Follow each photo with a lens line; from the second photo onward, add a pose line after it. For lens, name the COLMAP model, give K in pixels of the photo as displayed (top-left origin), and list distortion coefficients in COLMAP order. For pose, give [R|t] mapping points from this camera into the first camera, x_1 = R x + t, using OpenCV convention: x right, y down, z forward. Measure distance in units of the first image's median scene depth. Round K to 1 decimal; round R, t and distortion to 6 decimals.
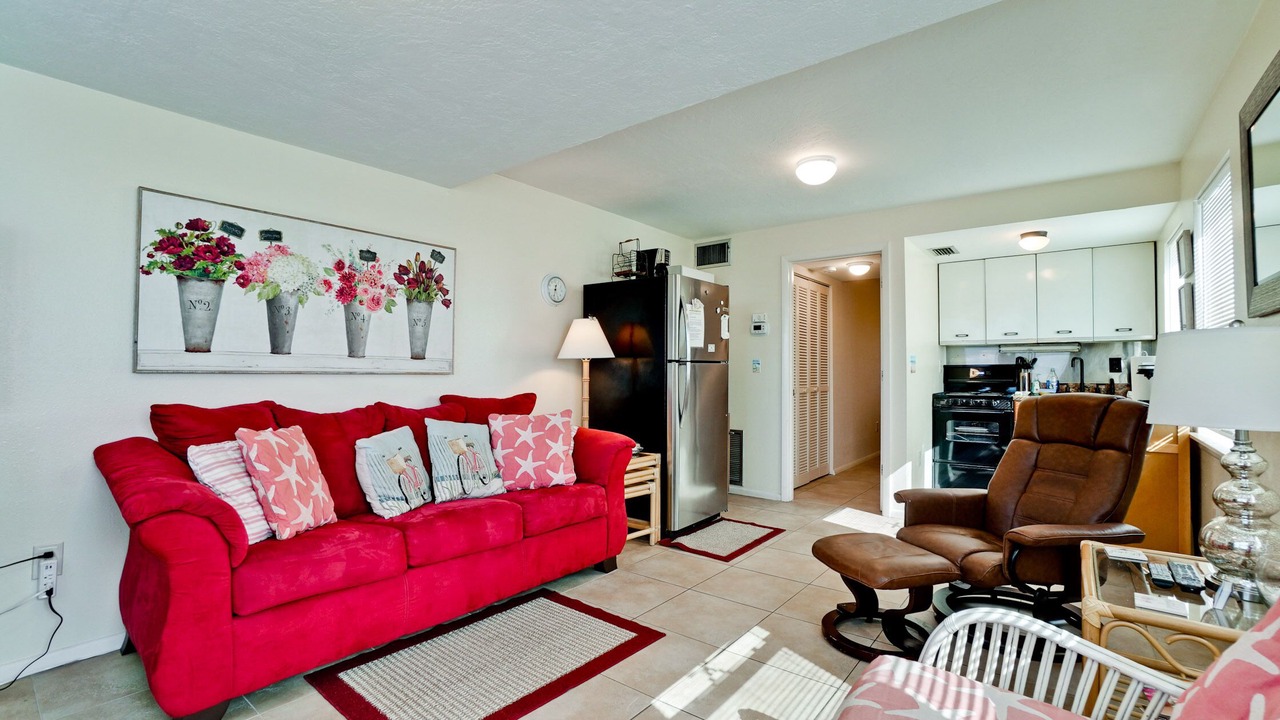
lens RADIAL K [[569.3, 0, 622.1], [0, 569.3, 364.7], [0, 0, 1]] dist [-0.063534, 0.022523]
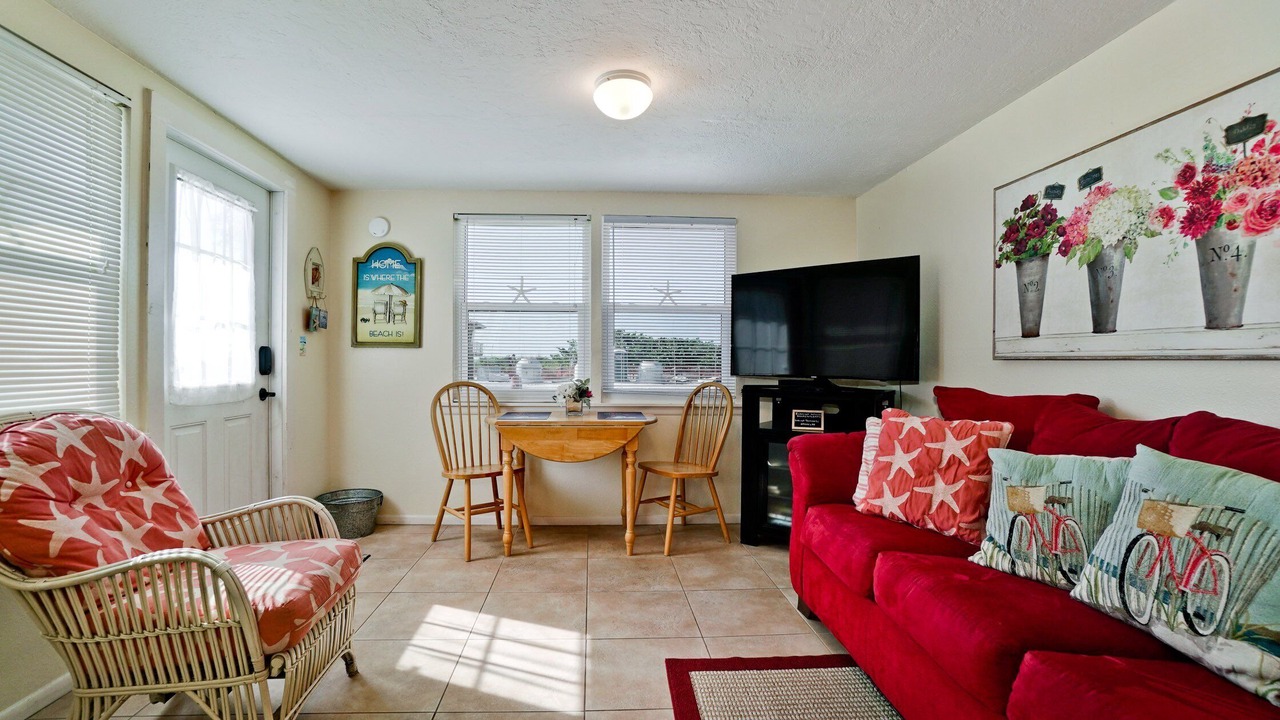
lens RADIAL K [[569.3, 0, 622.1], [0, 569.3, 364.7], [0, 0, 1]] dist [-0.063534, 0.022523]
pose [[-0.739429, -0.001022, -0.673233, 0.319437], [0.006441, 0.999942, -0.008592, 0.023180], [0.673203, -0.010690, -0.739380, 1.027835]]
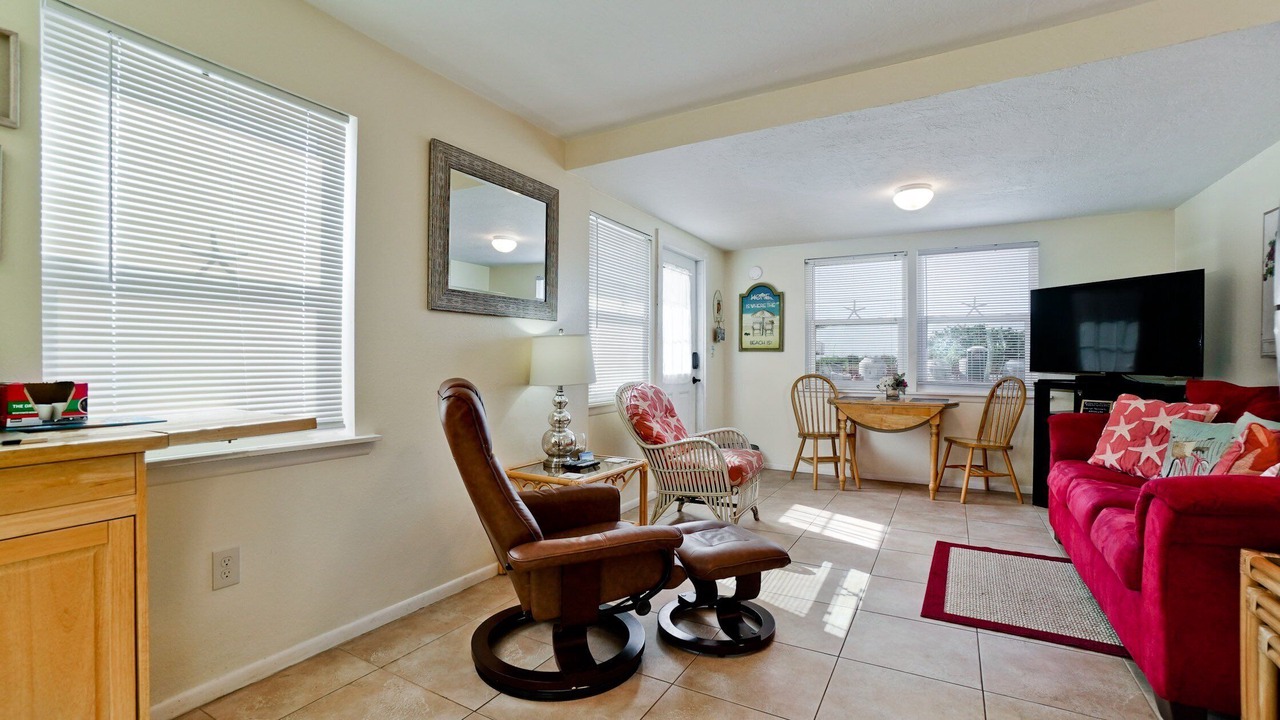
lens RADIAL K [[569.3, 0, 622.1], [0, 569.3, 364.7], [0, 0, 1]] dist [-0.063534, 0.022523]
pose [[-0.988191, -0.001330, -0.153221, 0.630593], [0.000138, 0.999954, -0.009568, 0.033223], [0.153226, -0.009476, -0.988146, 1.589185]]
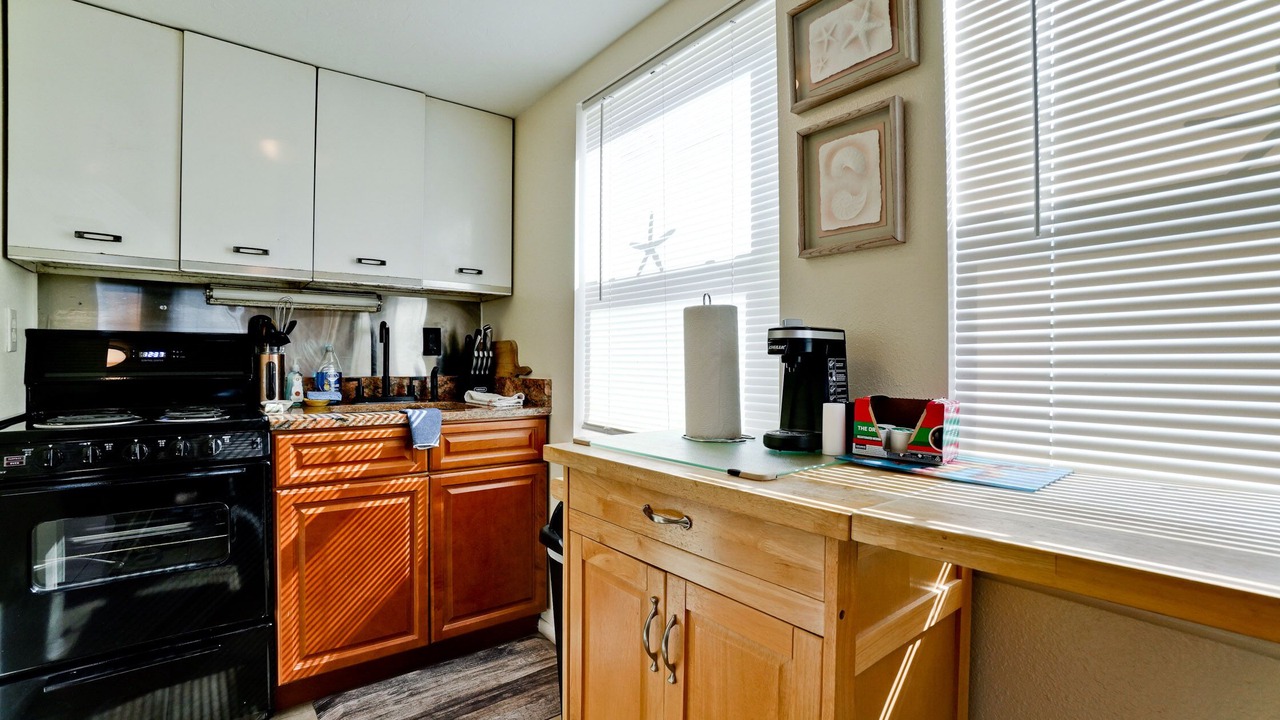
lens RADIAL K [[569.3, 0, 622.1], [0, 569.3, 364.7], [0, 0, 1]] dist [-0.063534, 0.022523]
pose [[0.234616, -0.006768, 0.972065, 0.676379], [-0.018894, 0.999755, 0.011521, 0.022454], [-0.971905, -0.021069, 0.234431, 1.140060]]
